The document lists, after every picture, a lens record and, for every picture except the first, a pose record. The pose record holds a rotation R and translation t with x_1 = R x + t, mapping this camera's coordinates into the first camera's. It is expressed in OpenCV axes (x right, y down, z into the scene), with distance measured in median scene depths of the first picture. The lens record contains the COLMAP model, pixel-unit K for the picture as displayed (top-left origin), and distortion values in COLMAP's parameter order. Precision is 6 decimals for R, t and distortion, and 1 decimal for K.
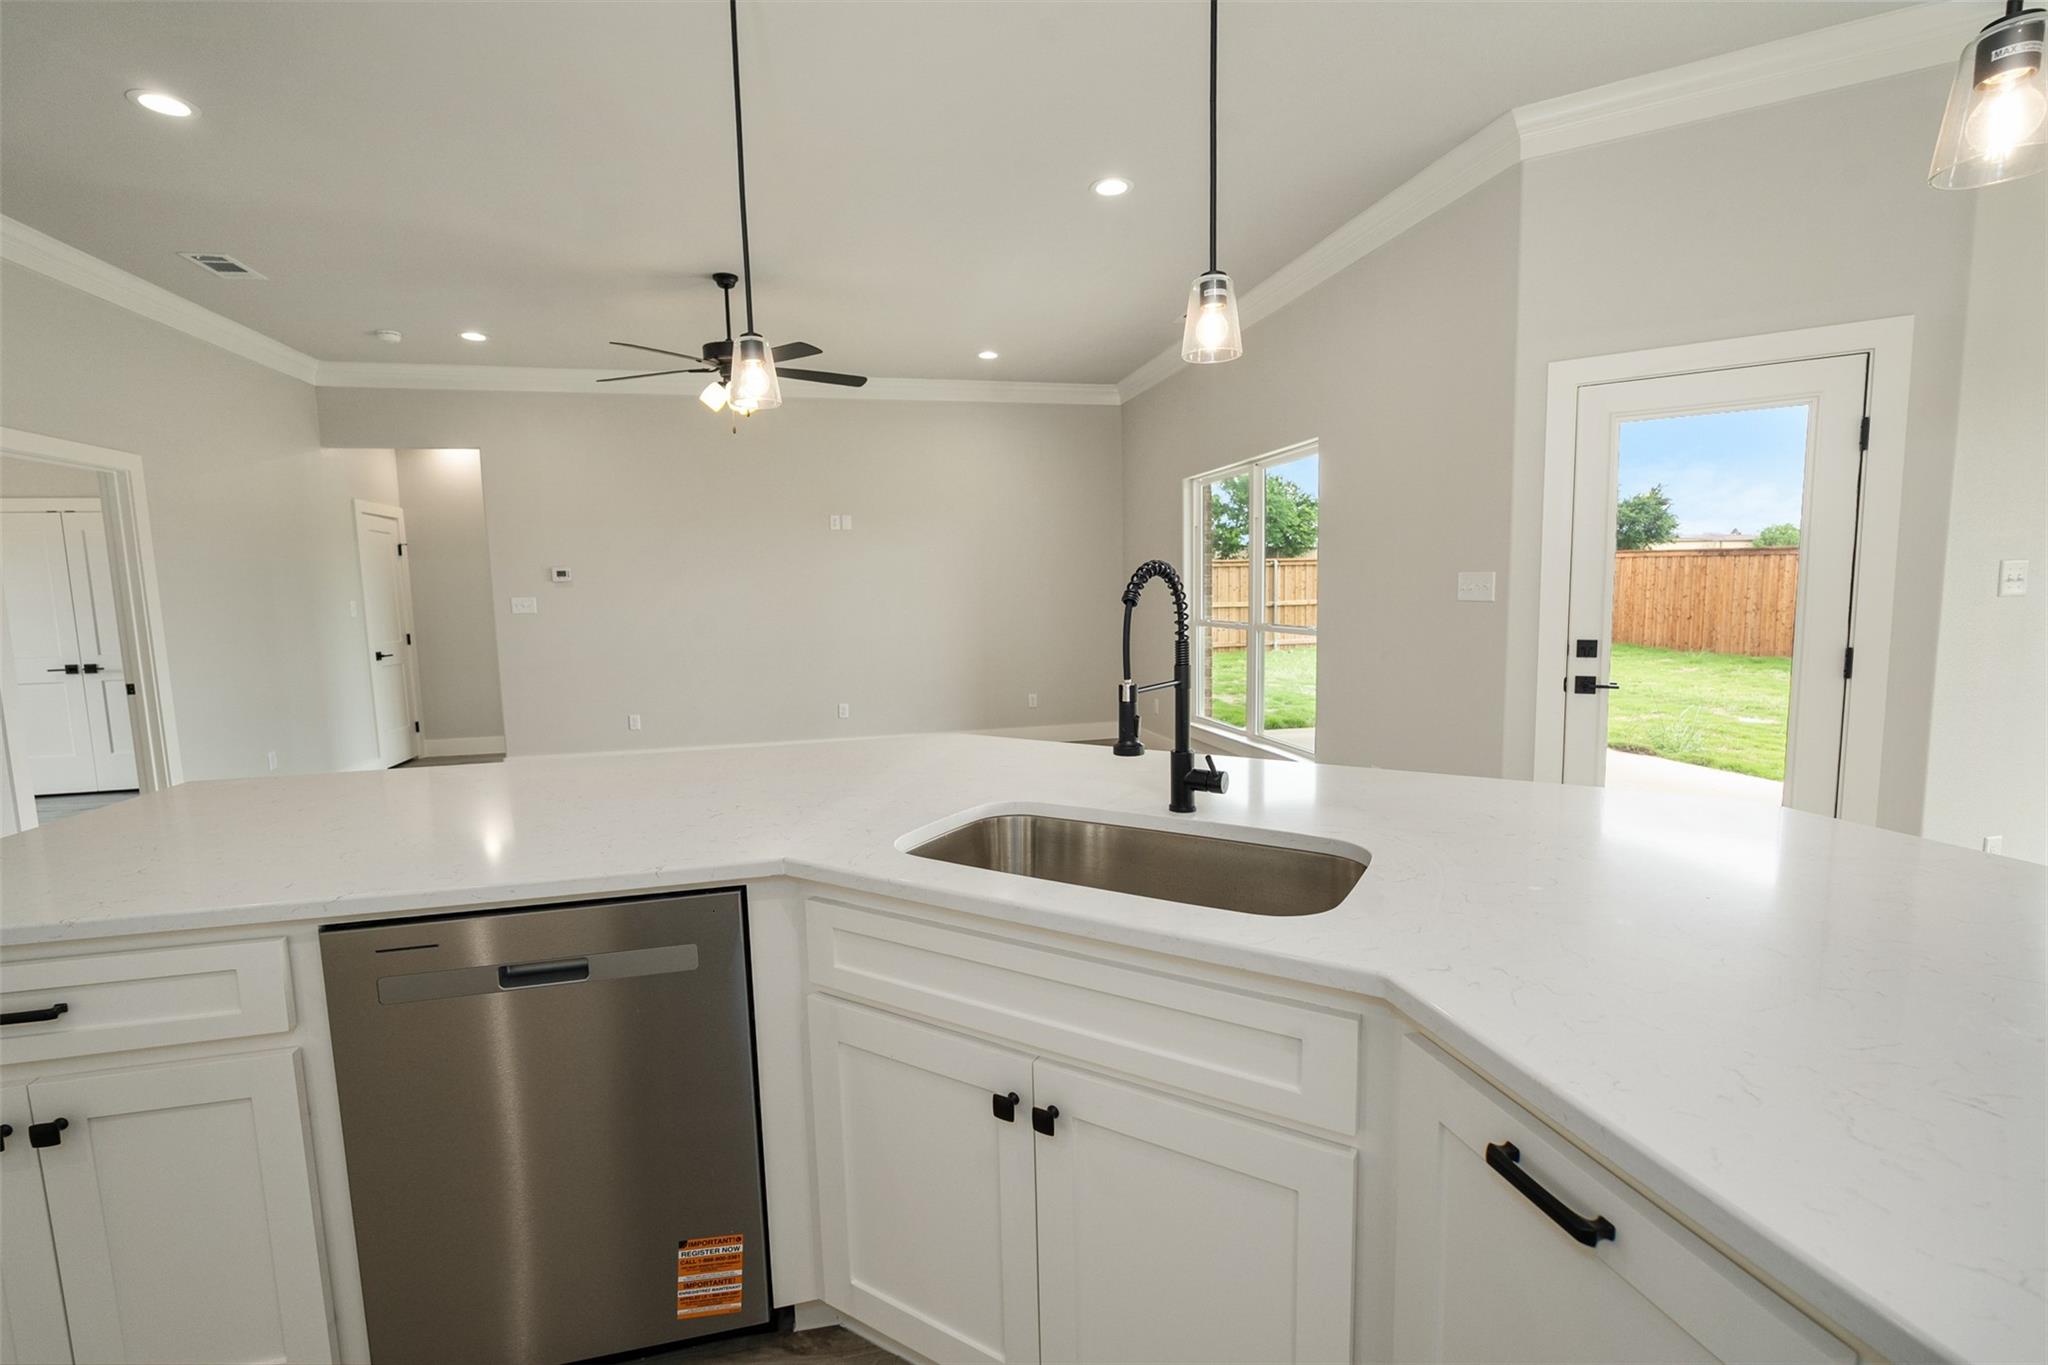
lens RADIAL K [[892.4, 0, 1020.7], [0, 892.4, 686.7], [0, 0, 1]] dist [-0.002190, 0.000060]
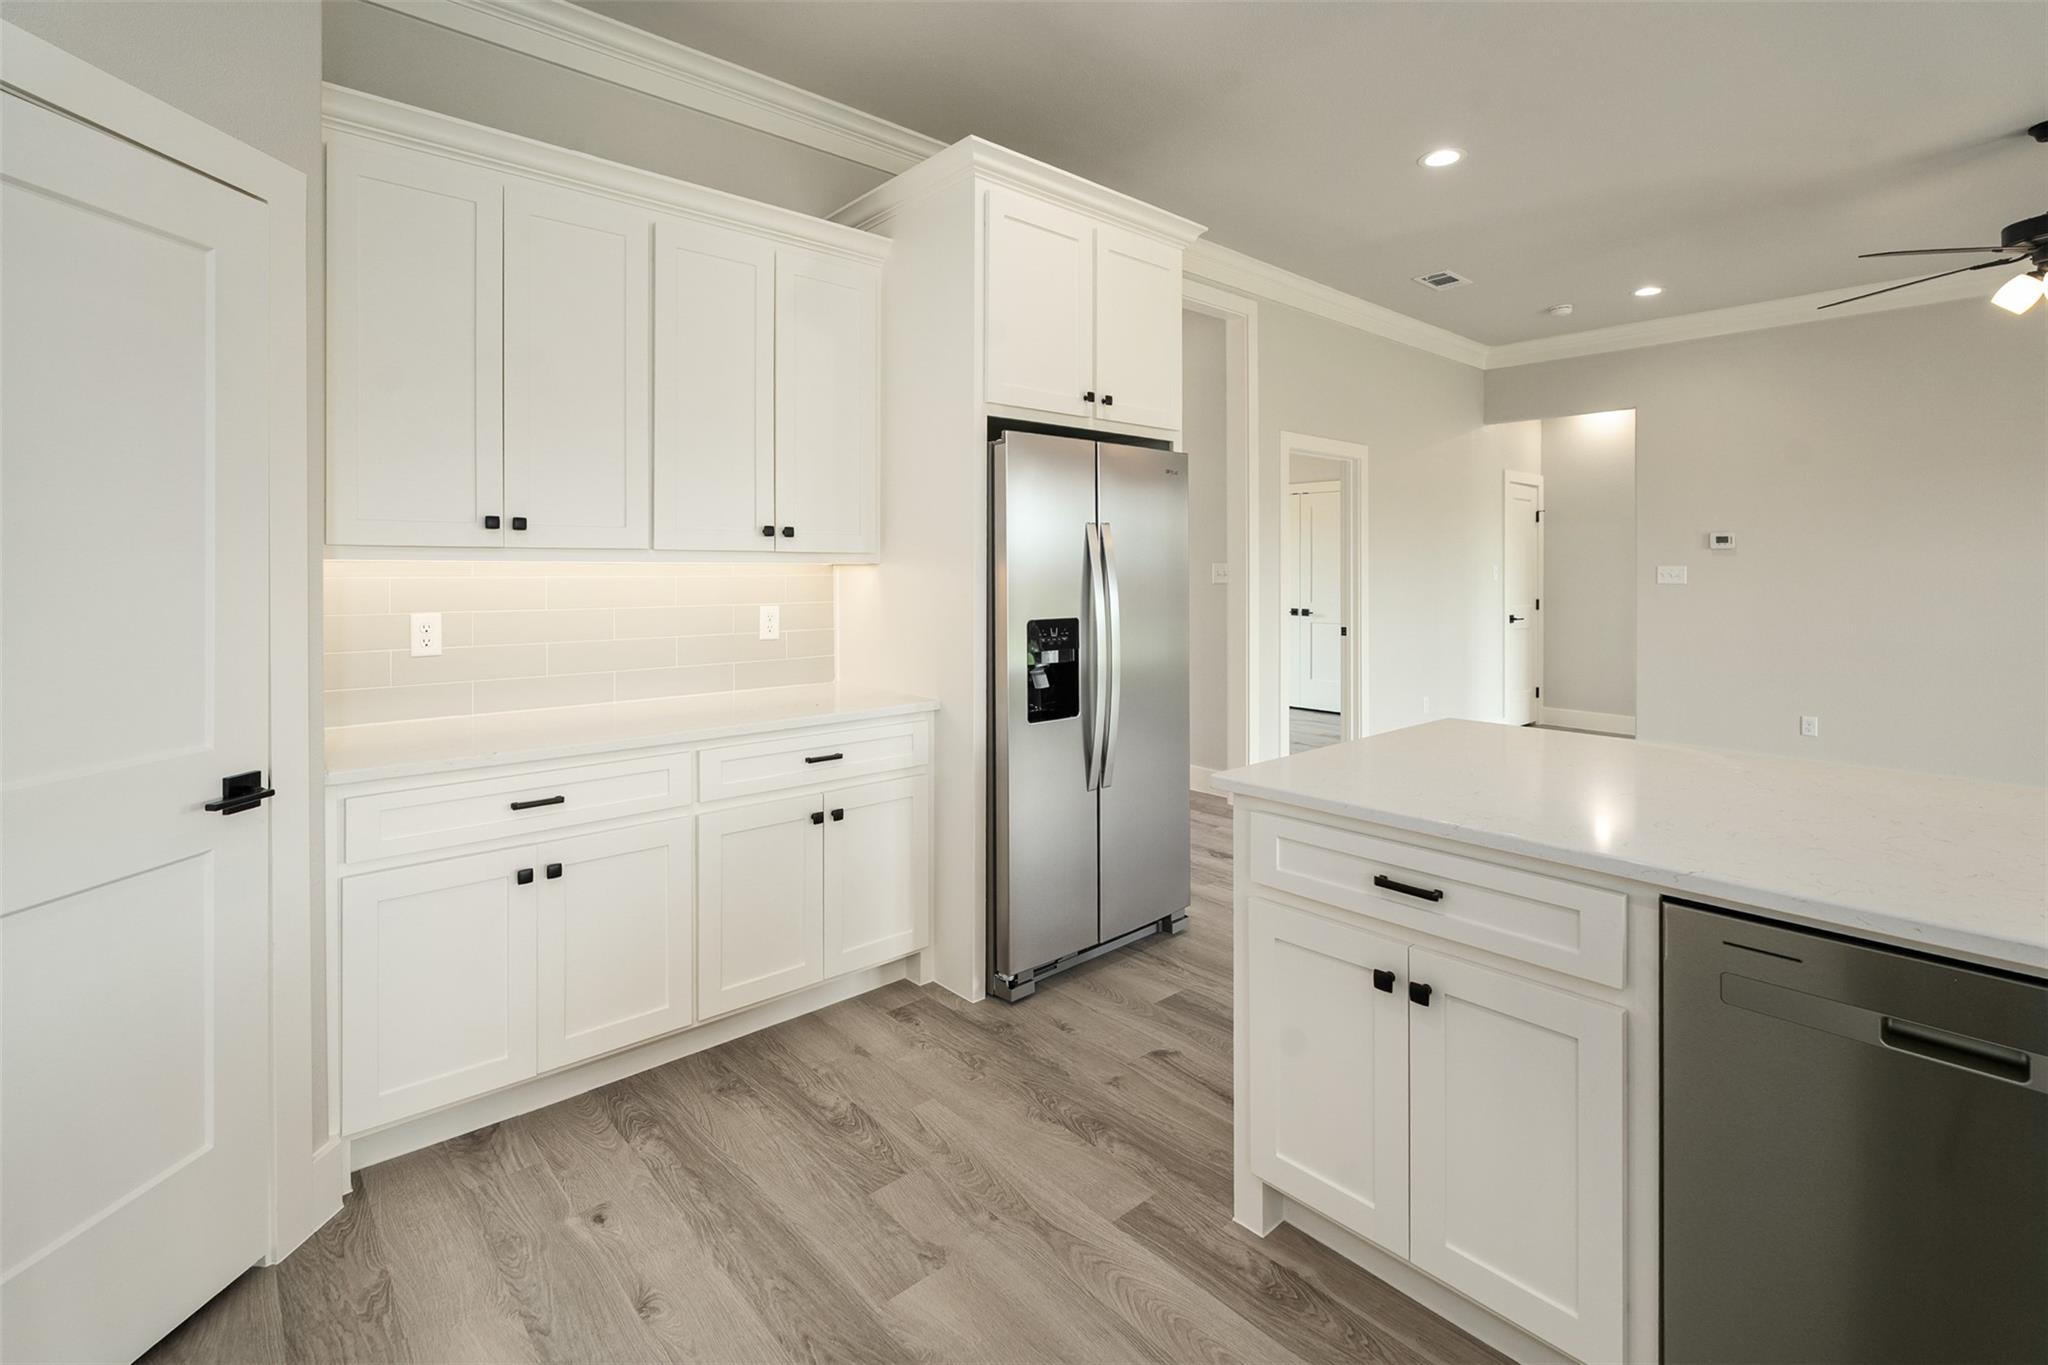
lens RADIAL K [[941.1, 0, 1017.0], [0, 941.1, 567.2], [0, 0, 1]] dist [0.001672, -0.000002]
pose [[0.476773, 0.024732, -0.878678, -0.041704], [-0.109814, 0.993449, -0.031623, 0.003970], [0.872140, 0.111568, 0.476366, -0.028980]]
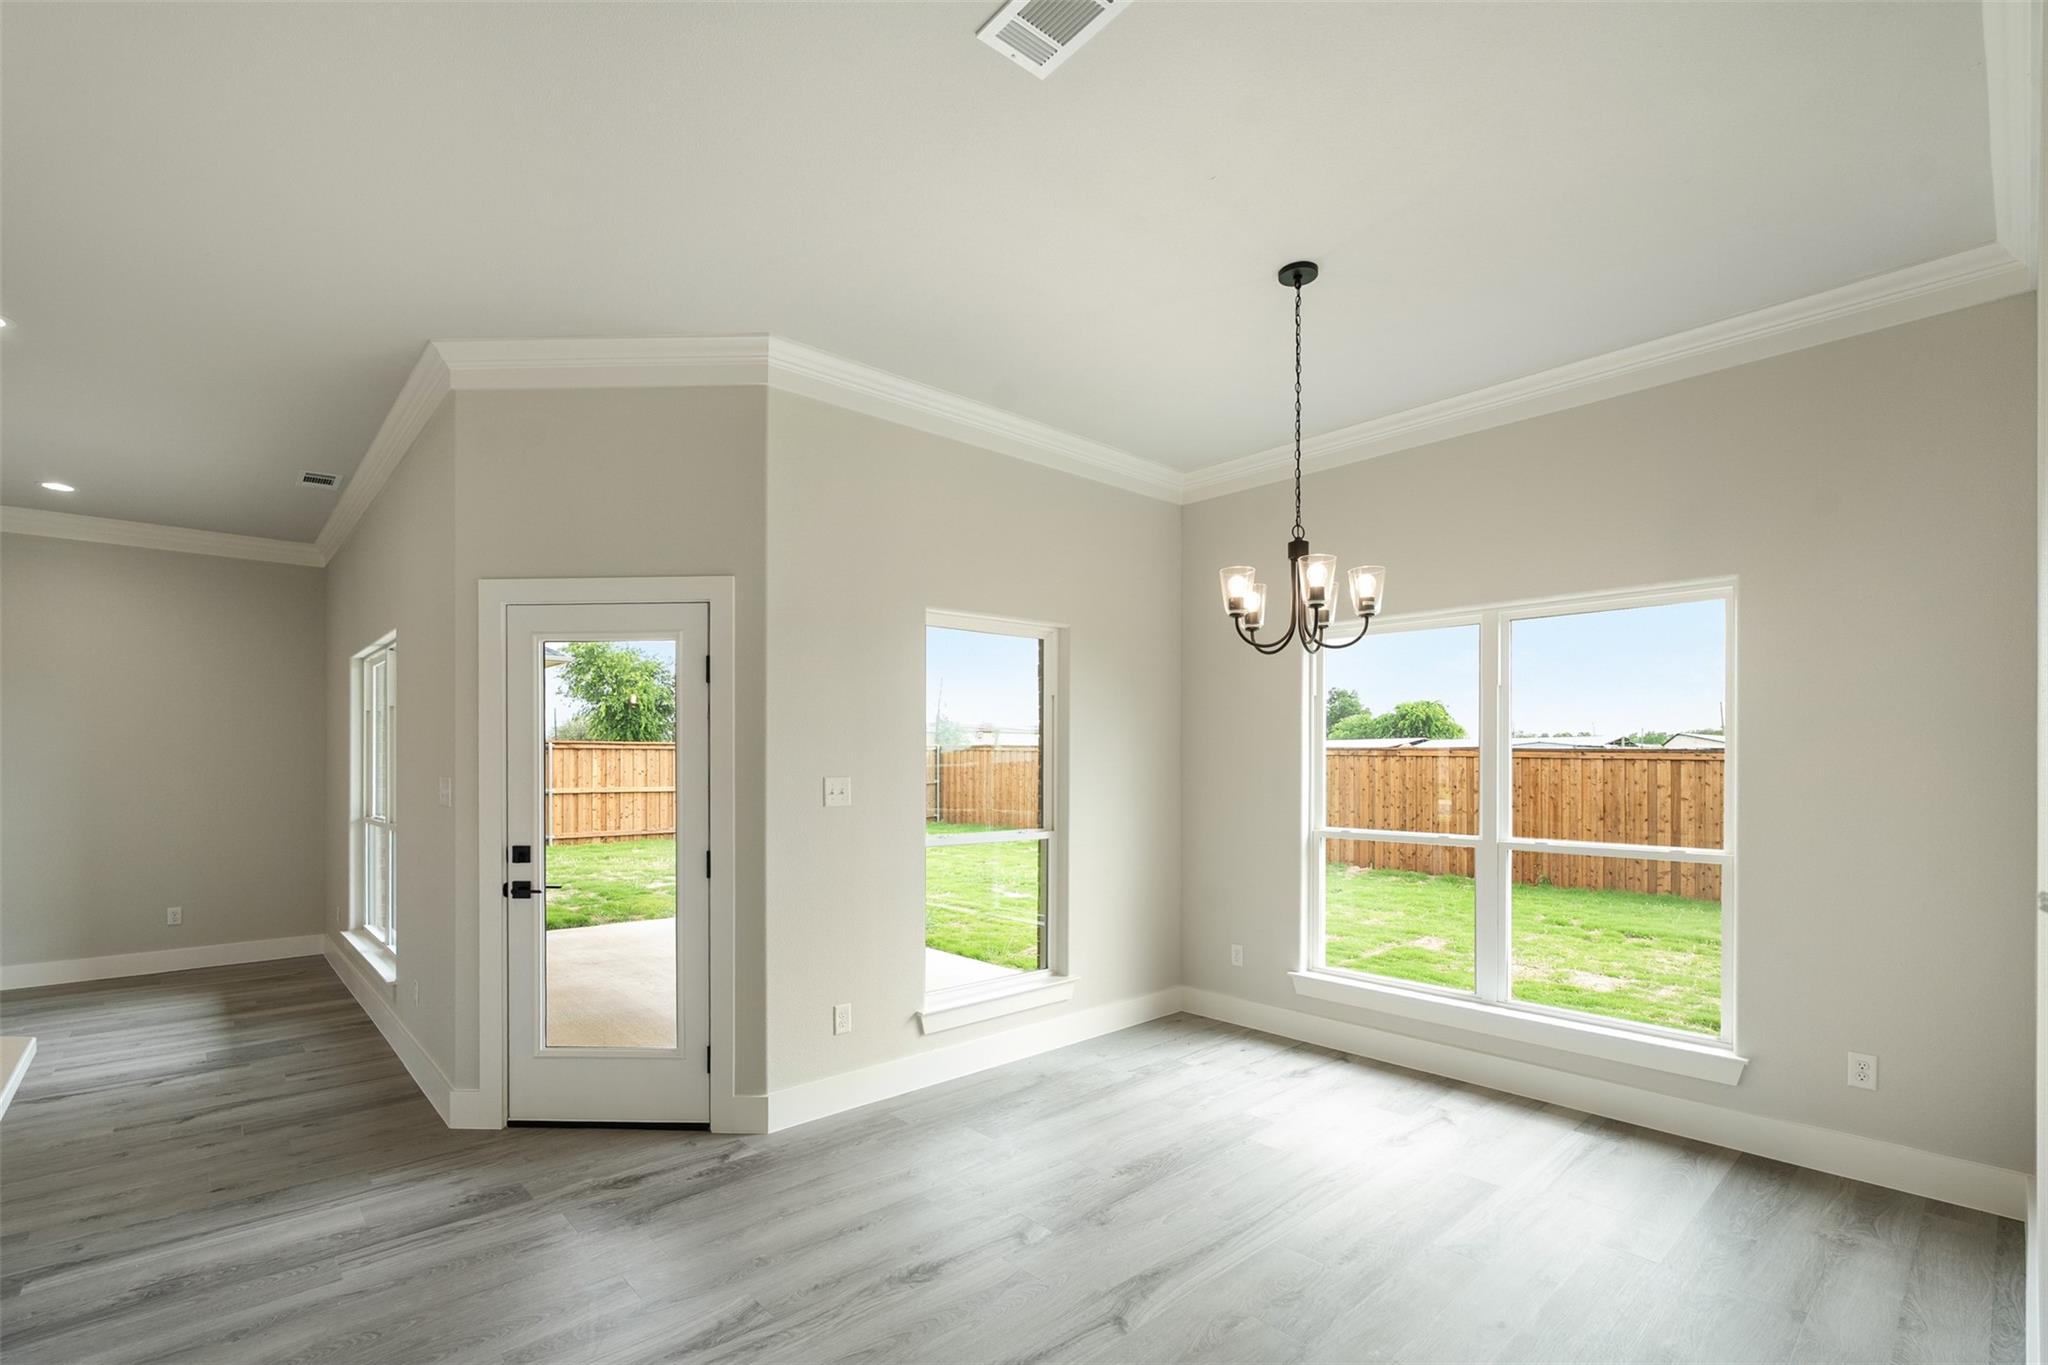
lens RADIAL K [[929.1, 0, 1023.2], [0, 929.1, 755.9], [0, 0, 1]] dist [-0.002222, -0.000592]
pose [[0.871164, 0.025922, 0.490307, 0.329787], [0.034484, 0.992909, -0.113764, -0.007114], [-0.489779, 0.116015, 0.864093, -0.120883]]
